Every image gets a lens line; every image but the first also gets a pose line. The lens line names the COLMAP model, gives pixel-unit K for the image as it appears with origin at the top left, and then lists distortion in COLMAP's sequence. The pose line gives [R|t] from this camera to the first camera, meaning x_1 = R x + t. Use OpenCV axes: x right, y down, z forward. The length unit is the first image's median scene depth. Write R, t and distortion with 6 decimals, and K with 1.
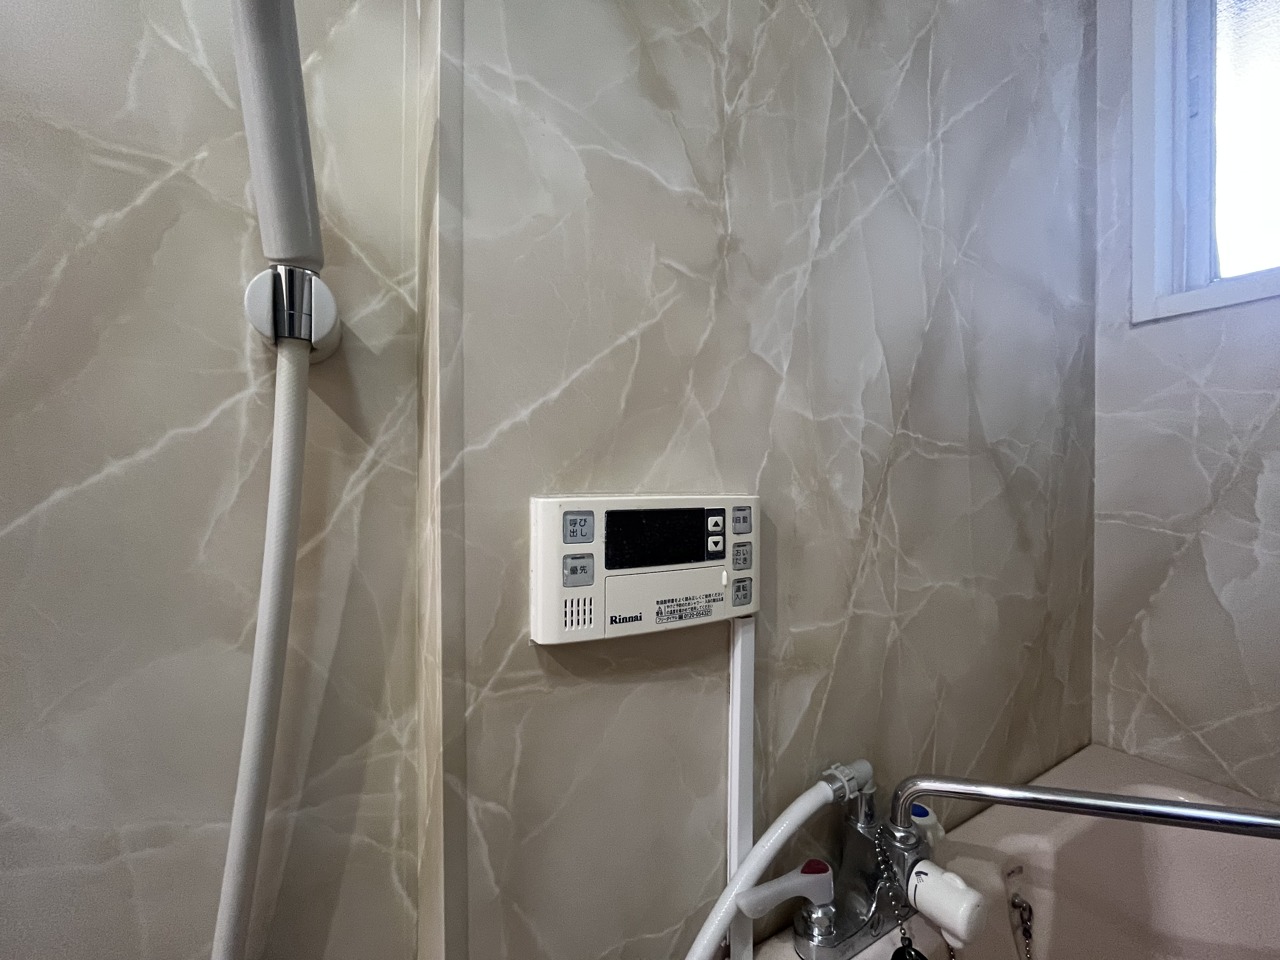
lens RADIAL K [[524.4, 0, 636.3], [0, 524.4, 480.4], [0, 0, 1]] dist [-0.003206, 0.000134]
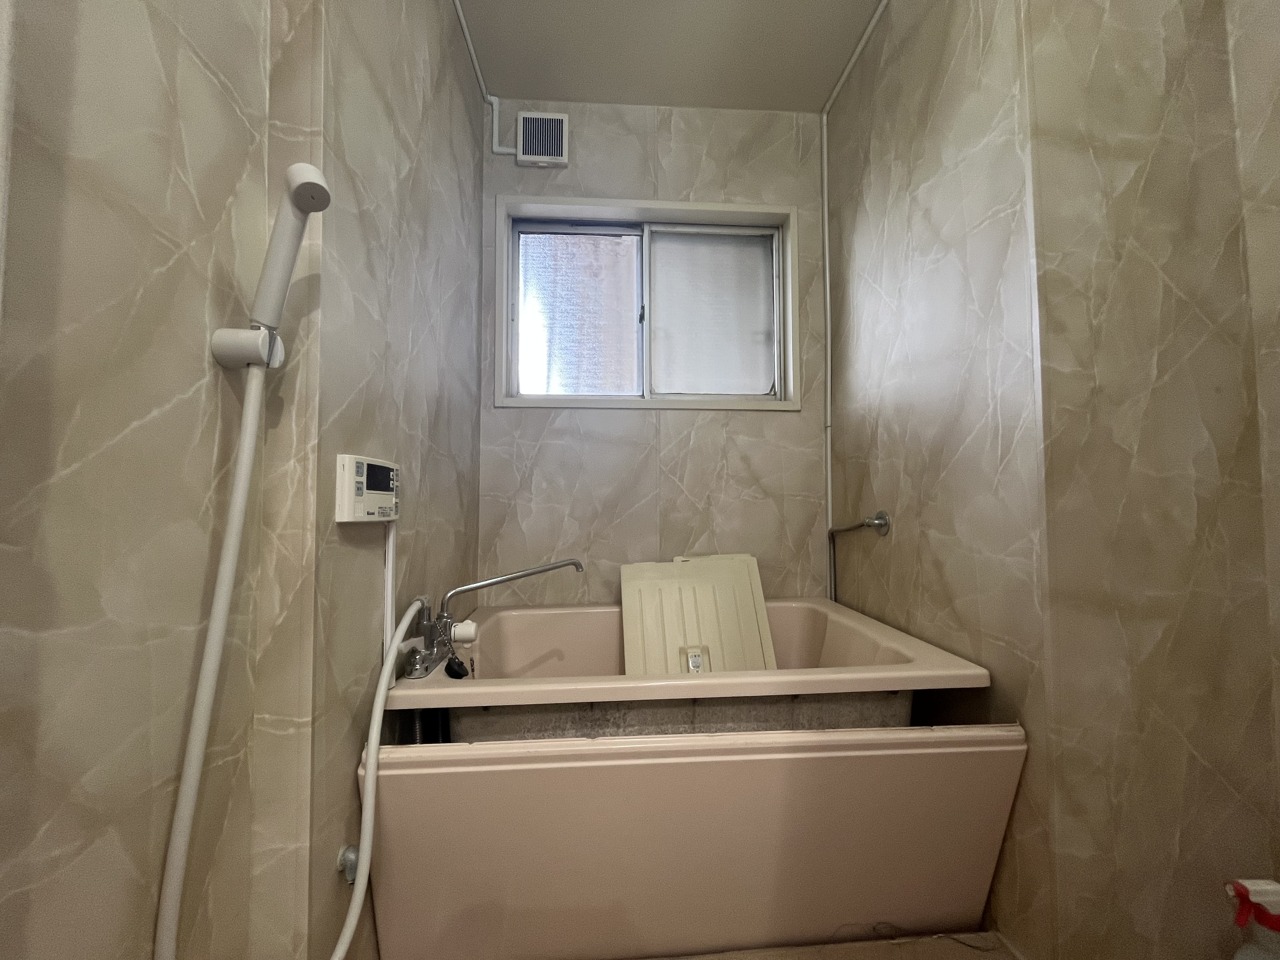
lens RADIAL K [[524.4, 0, 636.3], [0, 524.4, 480.4], [0, 0, 1]] dist [-0.003206, 0.000134]
pose [[0.434341, 0.041631, 0.899786, -1.378791], [0.006855, 0.998750, -0.049519, 0.220087], [-0.900723, 0.027676, 0.433512, -0.870210]]
